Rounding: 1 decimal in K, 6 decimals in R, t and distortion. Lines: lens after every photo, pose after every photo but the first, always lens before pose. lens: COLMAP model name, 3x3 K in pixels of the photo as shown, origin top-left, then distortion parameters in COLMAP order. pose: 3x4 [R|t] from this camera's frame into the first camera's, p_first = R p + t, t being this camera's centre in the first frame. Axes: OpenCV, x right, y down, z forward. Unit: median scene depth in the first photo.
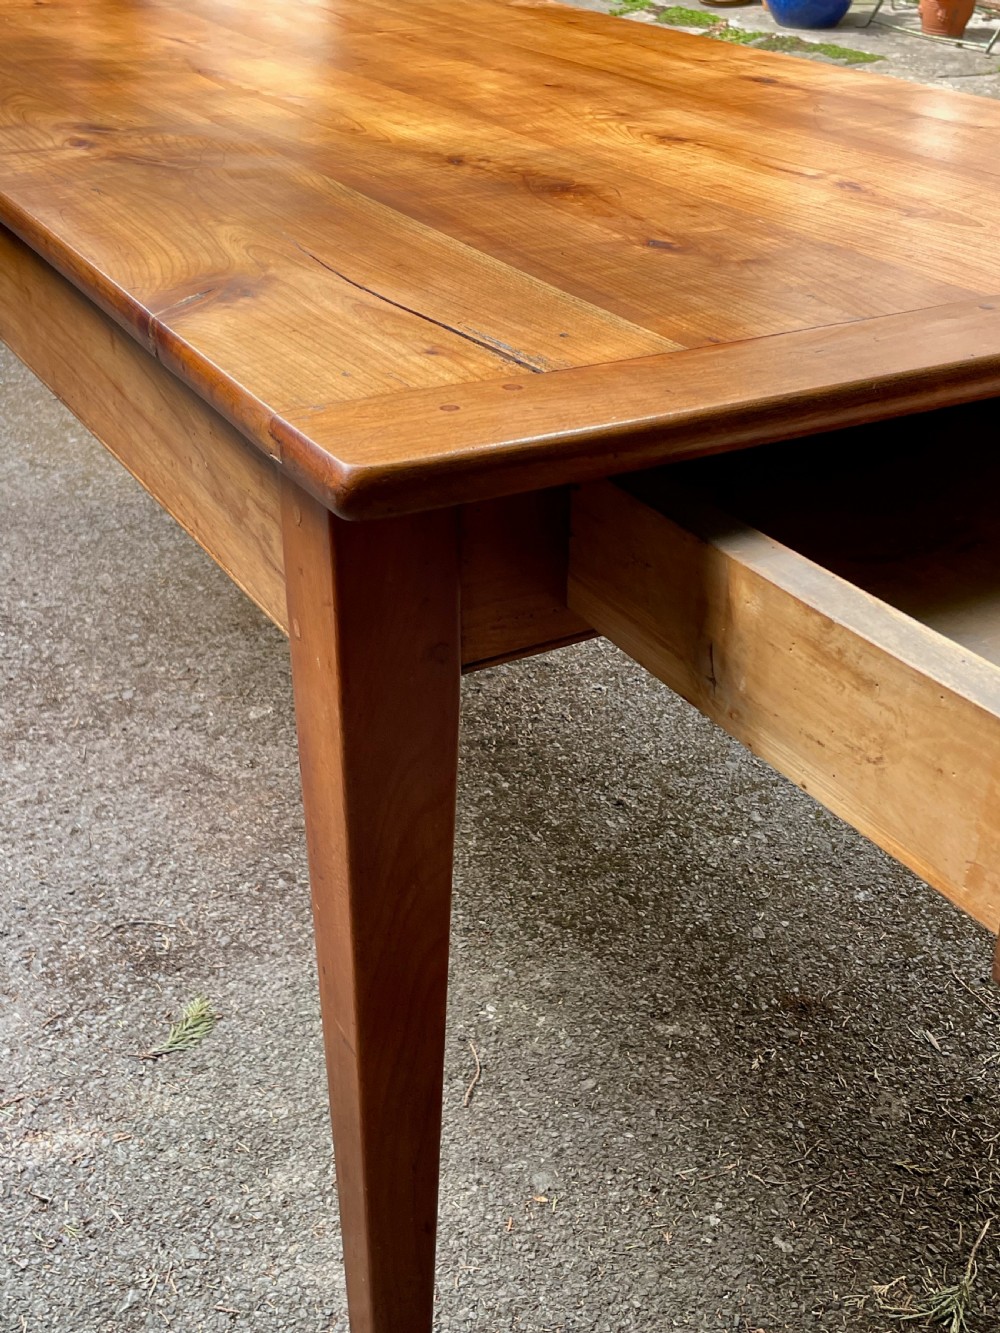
lens RADIAL K [[1582.6, 0, 505.8], [0, 1582.6, 659.7], [0, 0, 1]] dist [0.128639, -0.268905]
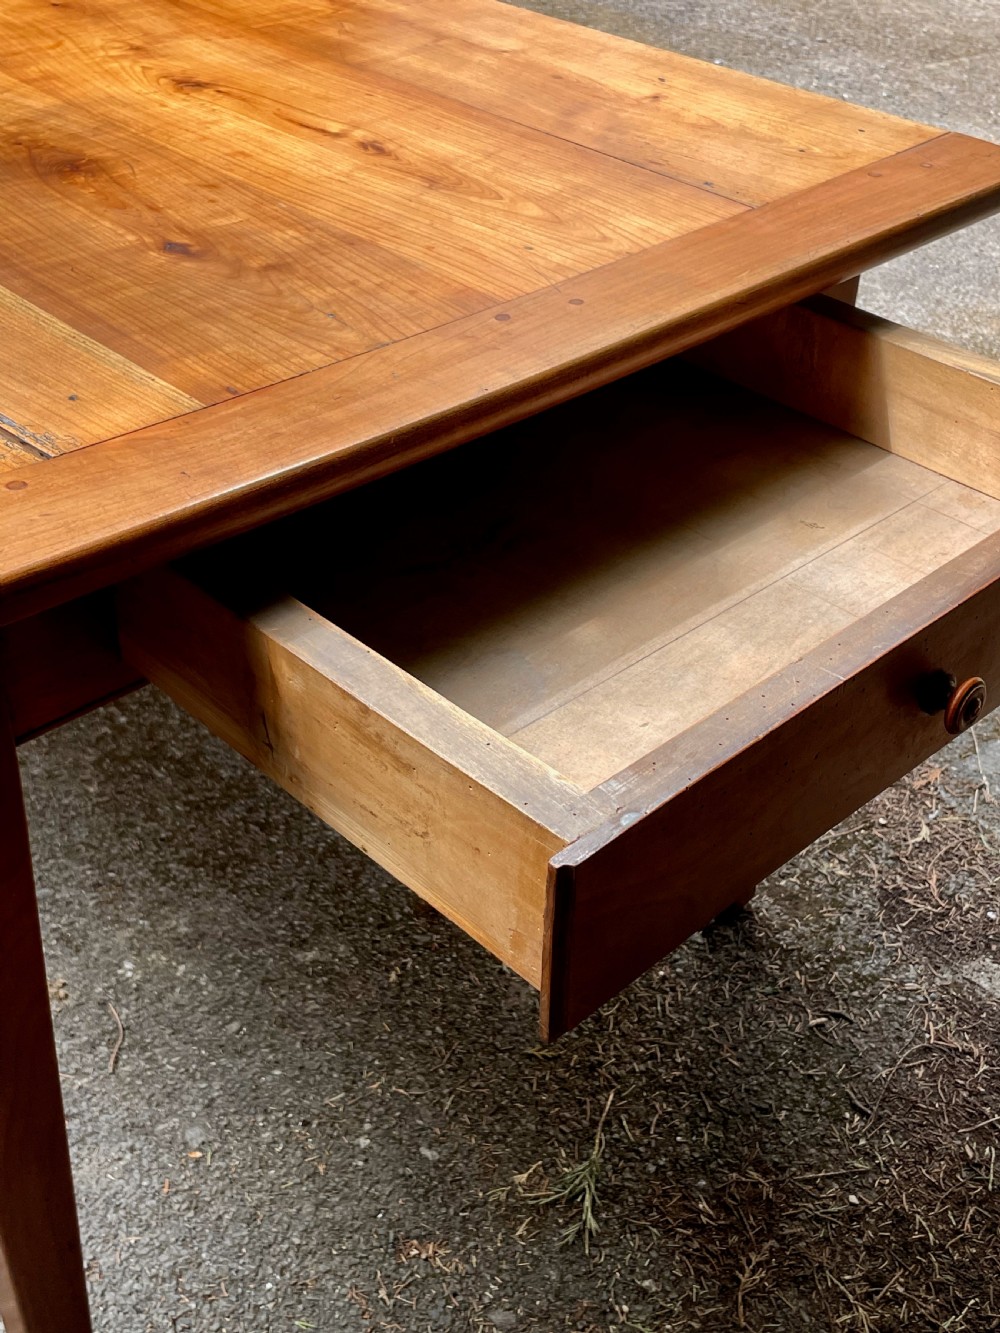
lens RADIAL K [[1582.6, 0, 505.8], [0, 1582.6, 659.7], [0, 0, 1]] dist [0.128639, -0.268905]
pose [[0.970150, -0.127768, 0.206115, 0.043657], [0.100878, 0.985544, 0.136110, -0.094823], [-0.220526, -0.111255, 0.969015, -0.003435]]
